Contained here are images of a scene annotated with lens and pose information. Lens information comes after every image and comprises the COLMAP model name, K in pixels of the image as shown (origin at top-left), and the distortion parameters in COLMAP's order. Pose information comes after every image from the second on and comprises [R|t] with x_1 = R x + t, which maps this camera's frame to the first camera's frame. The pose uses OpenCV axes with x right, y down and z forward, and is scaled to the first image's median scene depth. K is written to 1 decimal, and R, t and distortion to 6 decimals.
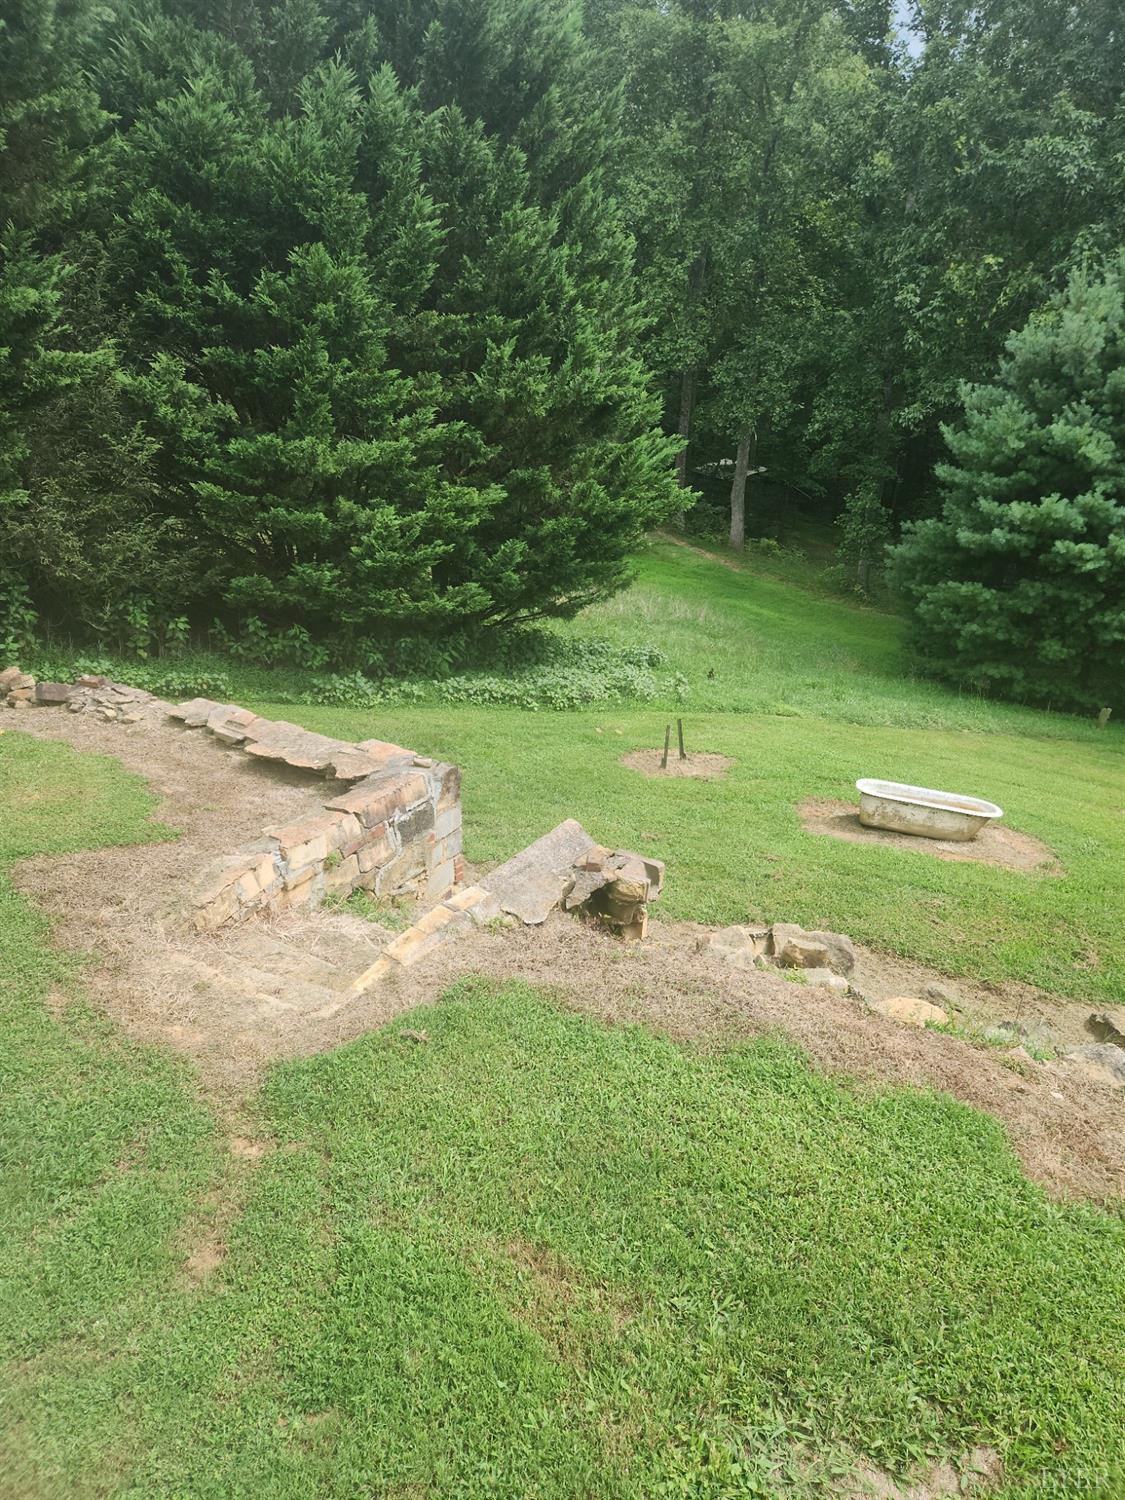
lens RADIAL K [[1032.5, 0, 562.5], [0, 1032.5, 750.0], [0, 0, 1]] dist [0.104054, -0.084502]
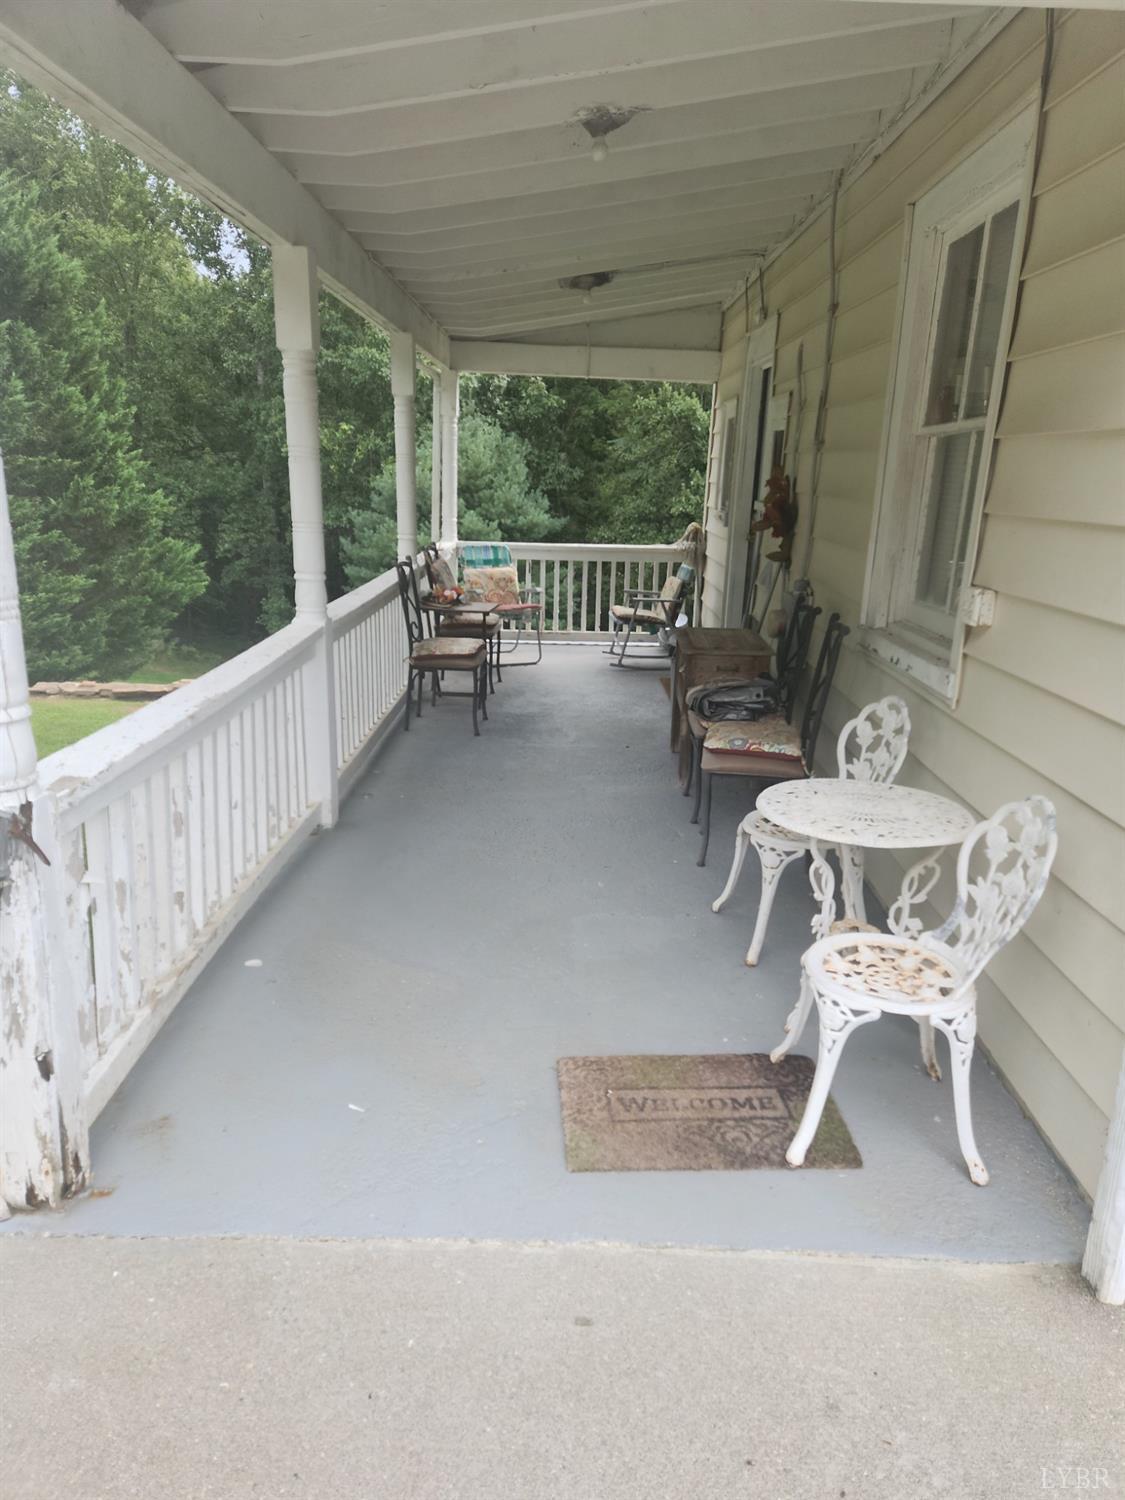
lens RADIAL K [[1032.5, 0, 562.5], [0, 1032.5, 750.0], [0, 0, 1]] dist [0.104054, -0.084502]
pose [[0.826459, -0.141091, 0.545032, -0.188682], [0.204468, 0.977208, -0.057078, 0.103293], [-0.524556, 0.158614, 0.836470, -0.263731]]
